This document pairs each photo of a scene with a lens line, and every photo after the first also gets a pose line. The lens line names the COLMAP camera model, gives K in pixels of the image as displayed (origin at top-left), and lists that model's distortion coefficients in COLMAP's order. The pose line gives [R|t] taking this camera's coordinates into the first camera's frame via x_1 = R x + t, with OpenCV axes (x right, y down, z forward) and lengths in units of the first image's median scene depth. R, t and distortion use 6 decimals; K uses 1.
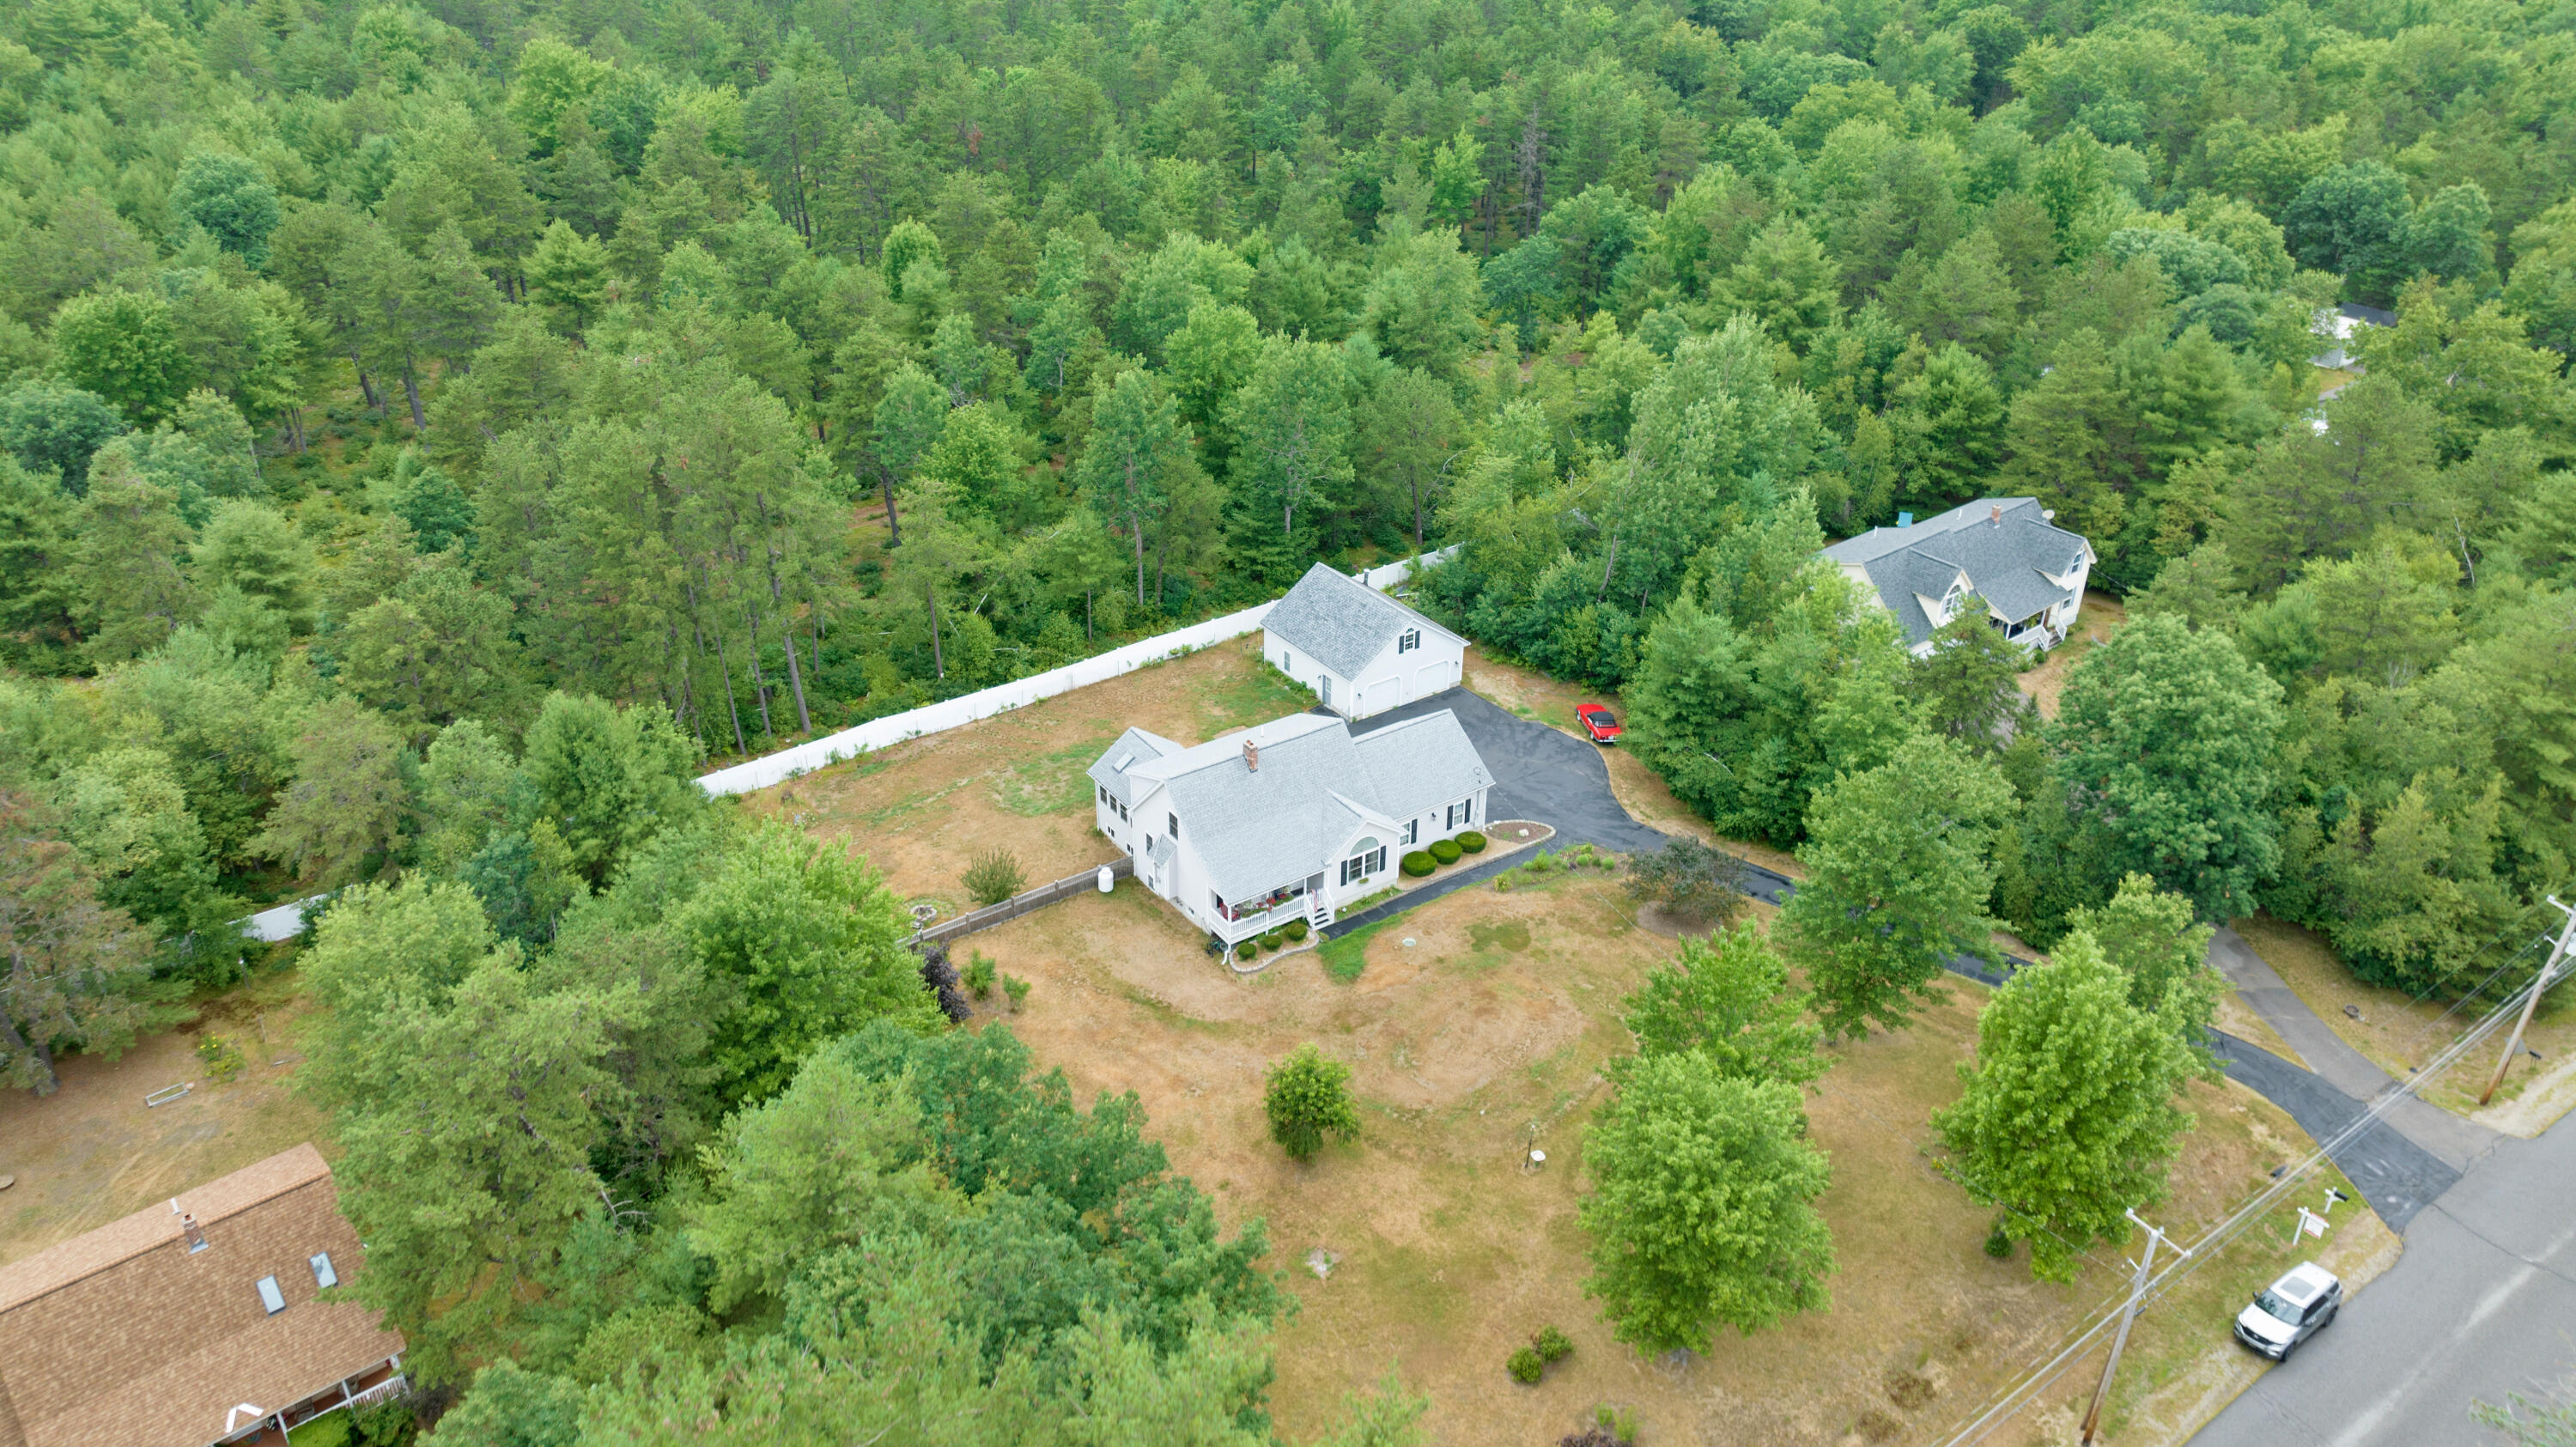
lens RADIAL K [[1814.0, 0, 1288.0], [0, 1814.0, 723.5], [0, 0, 1]] dist [-0.017408, -0.002580]
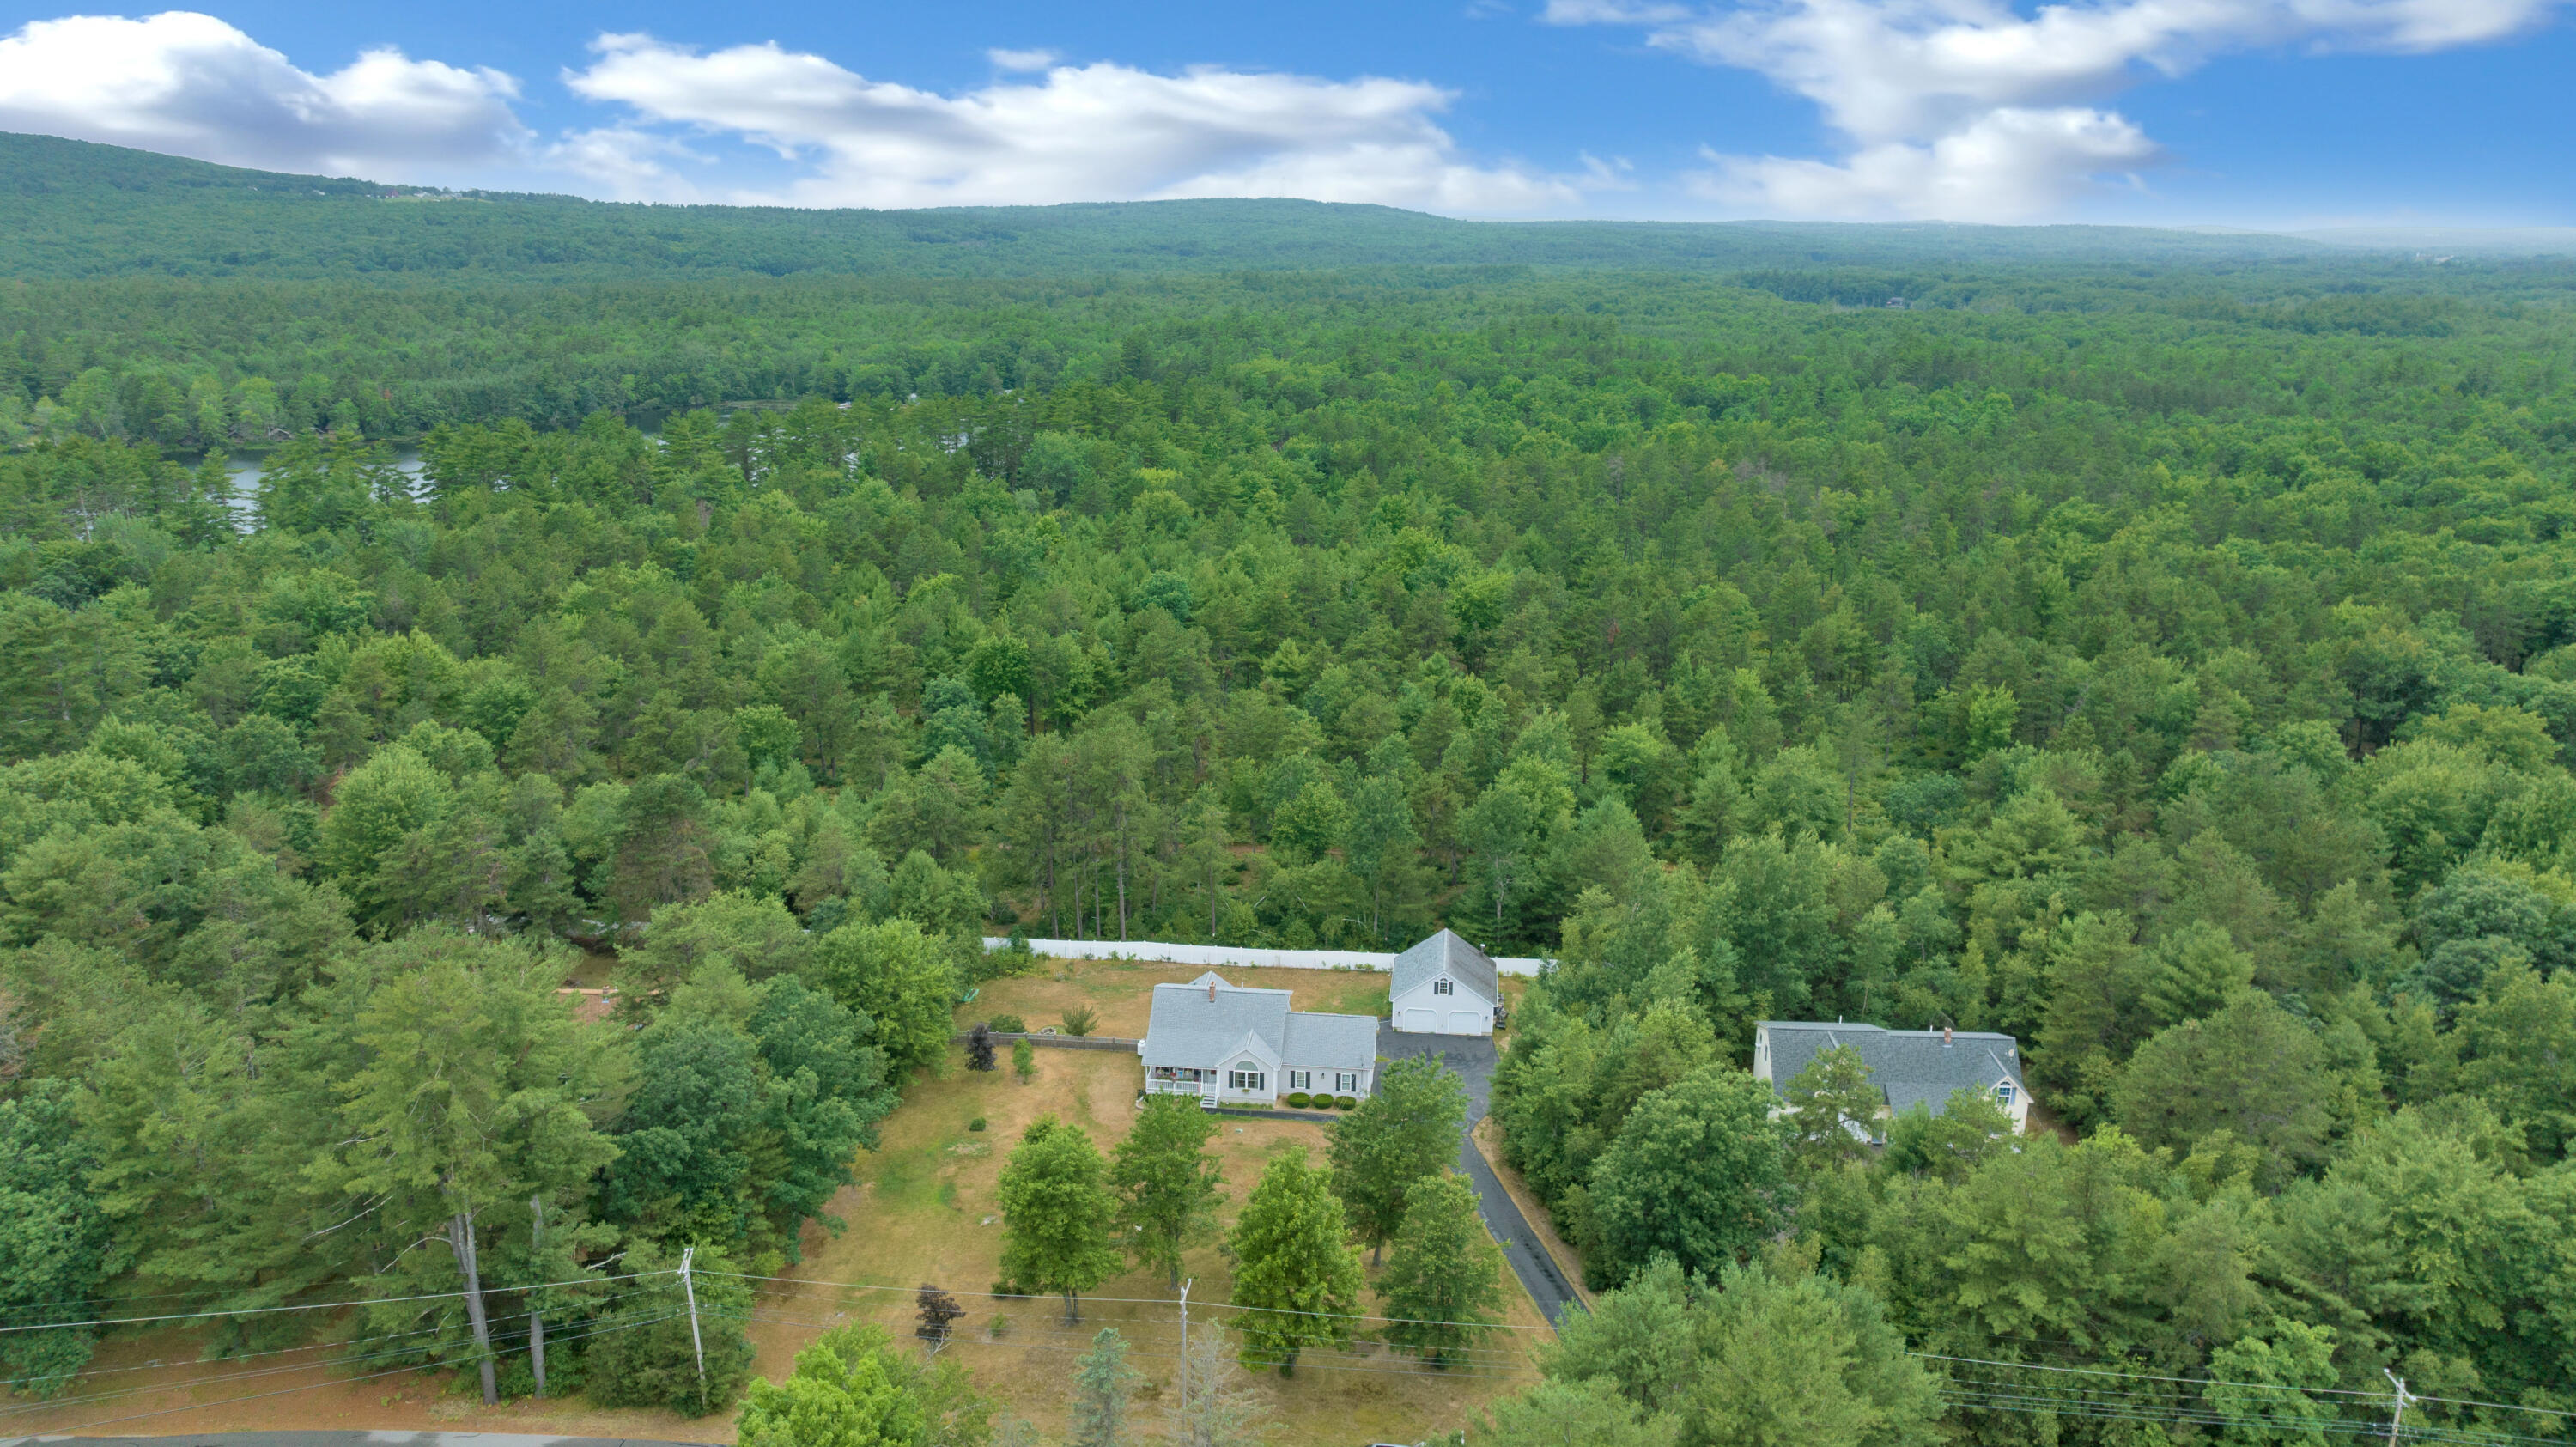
lens RADIAL K [[1814.0, 0, 1288.0], [0, 1814.0, 723.5], [0, 0, 1]] dist [-0.017408, -0.002580]
pose [[0.752793, 0.171591, -0.635499, 0.956615], [-0.322556, 0.937734, -0.128893, -0.019167], [0.573812, 0.302014, 0.761267, -0.248045]]
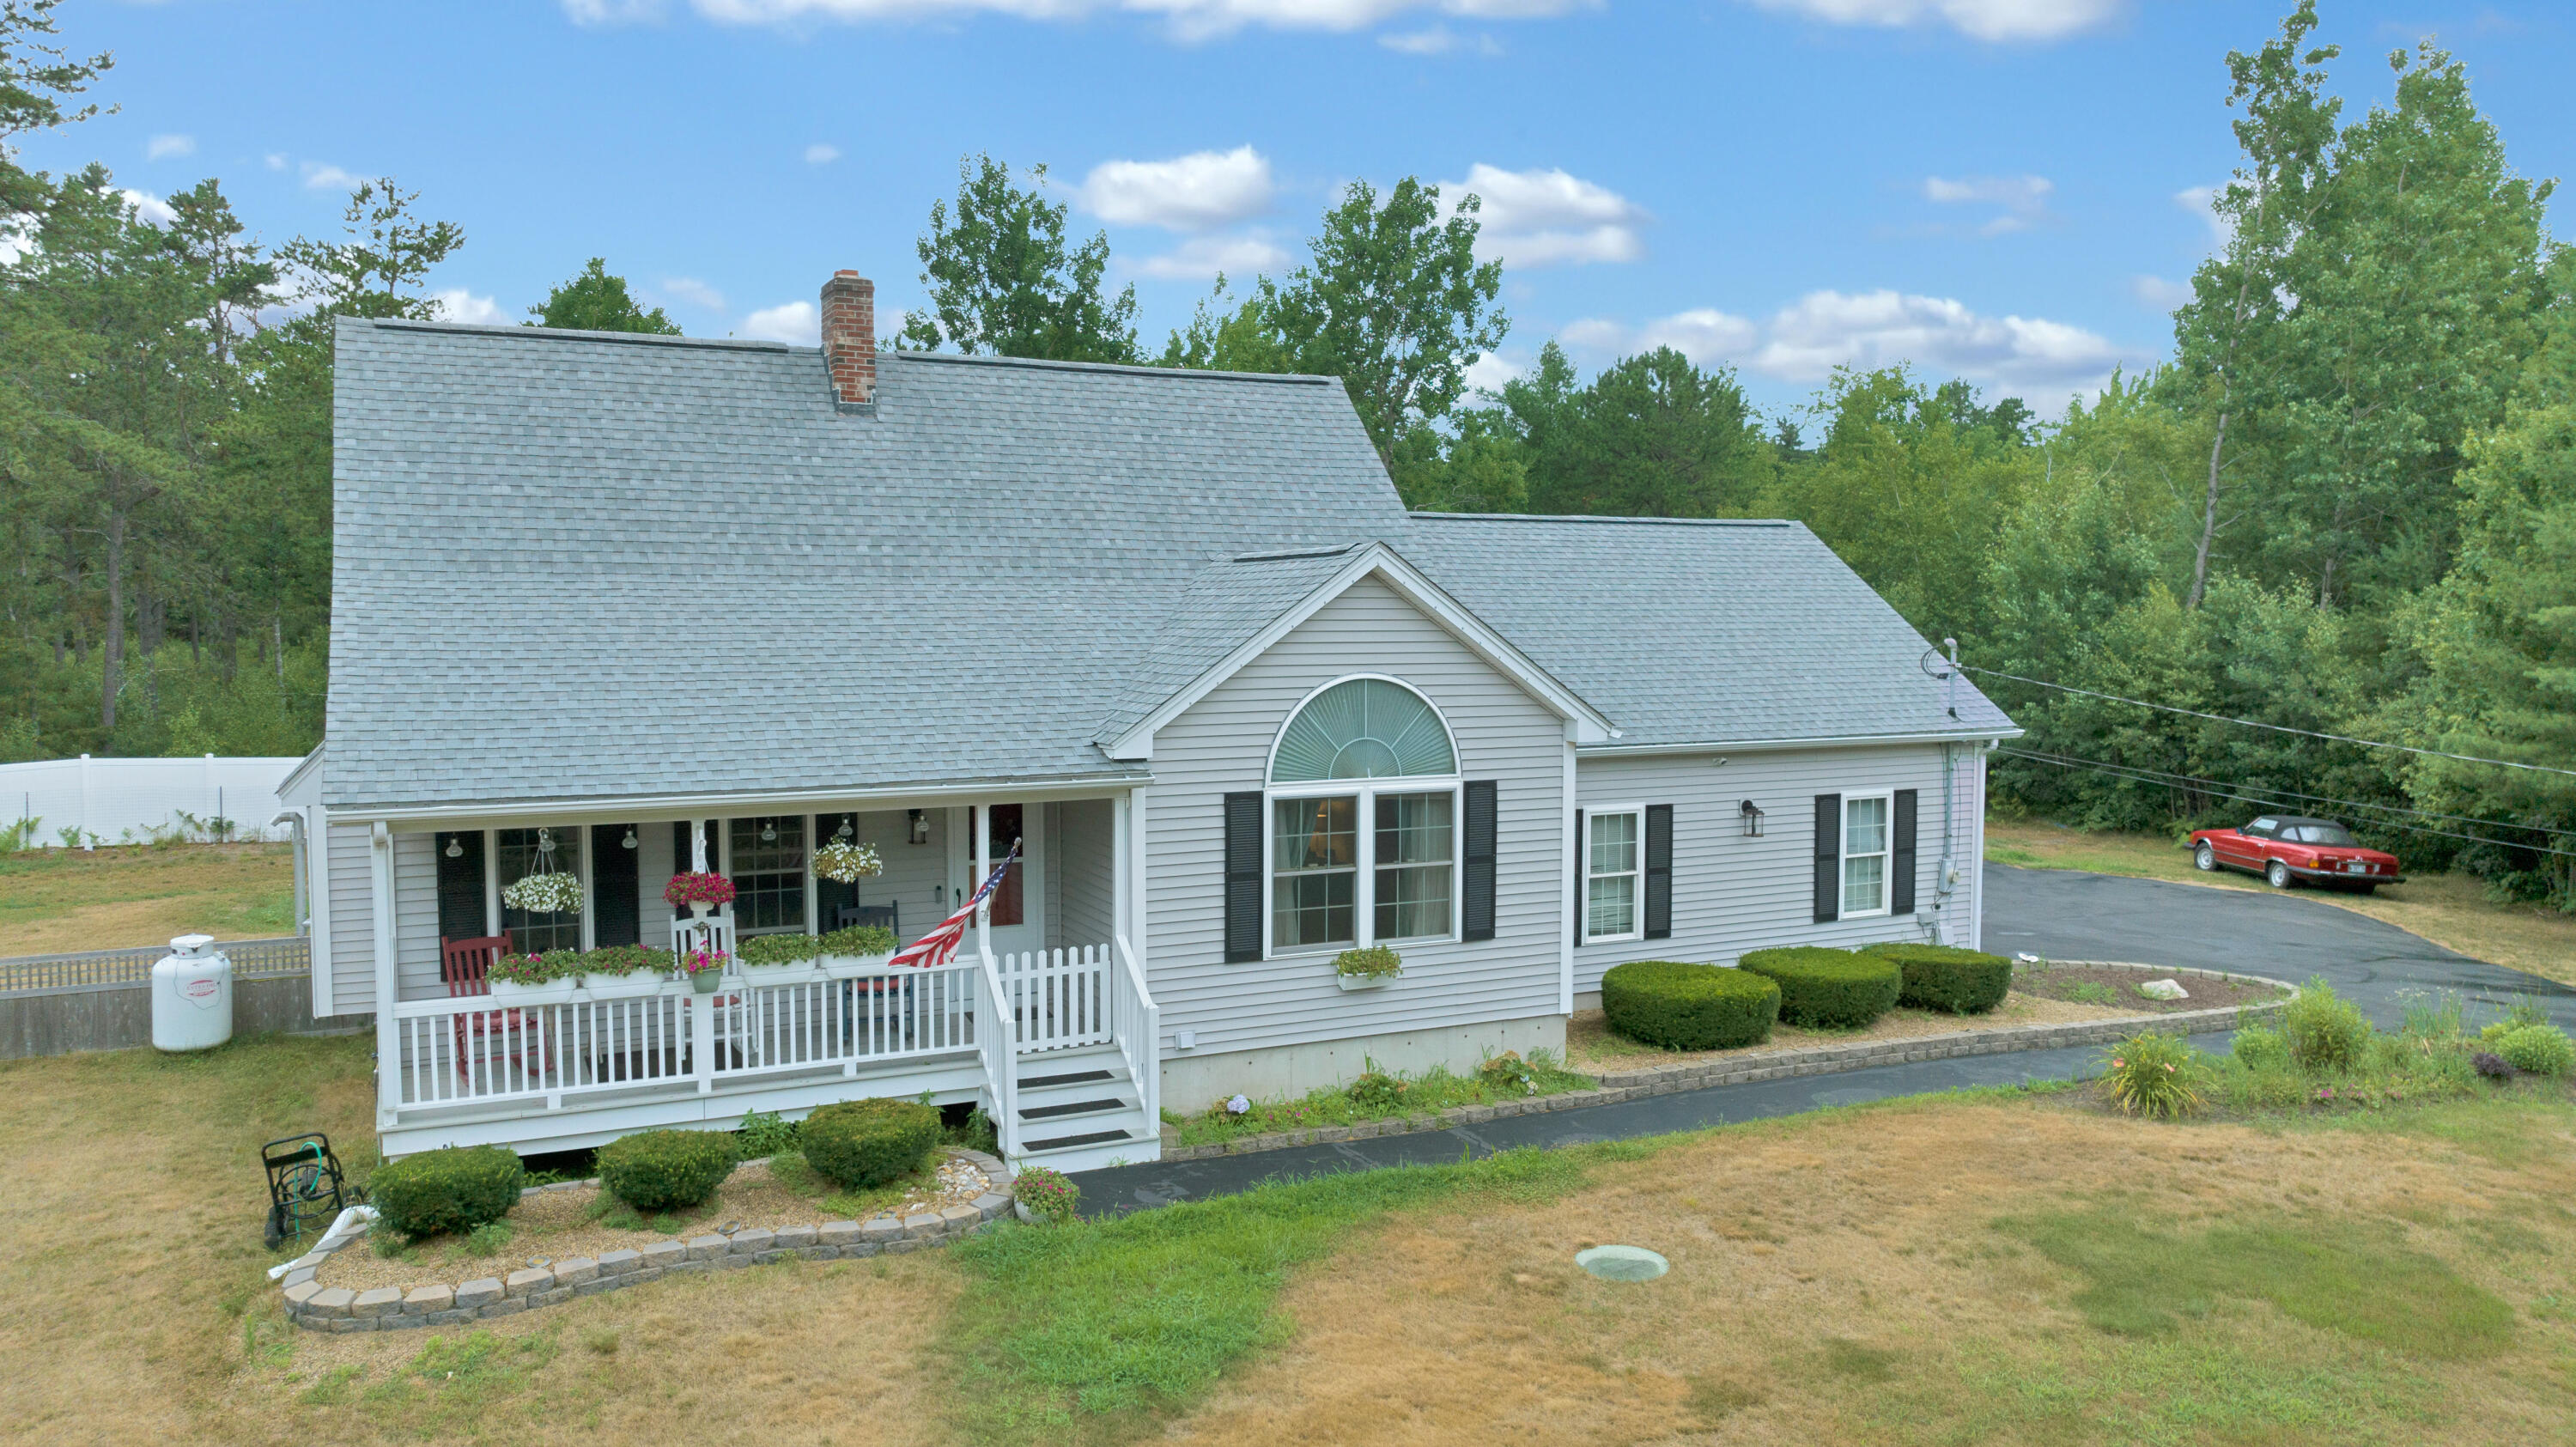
lens RADIAL K [[1814.0, 0, 1288.0], [0, 1814.0, 723.5], [0, 0, 1]] dist [-0.017408, -0.002580]
pose [[0.988018, -0.011535, -0.153910, 0.058819], [-0.057889, 0.896709, -0.438819, 0.137458], [0.143074, 0.442471, 0.885296, 0.790205]]
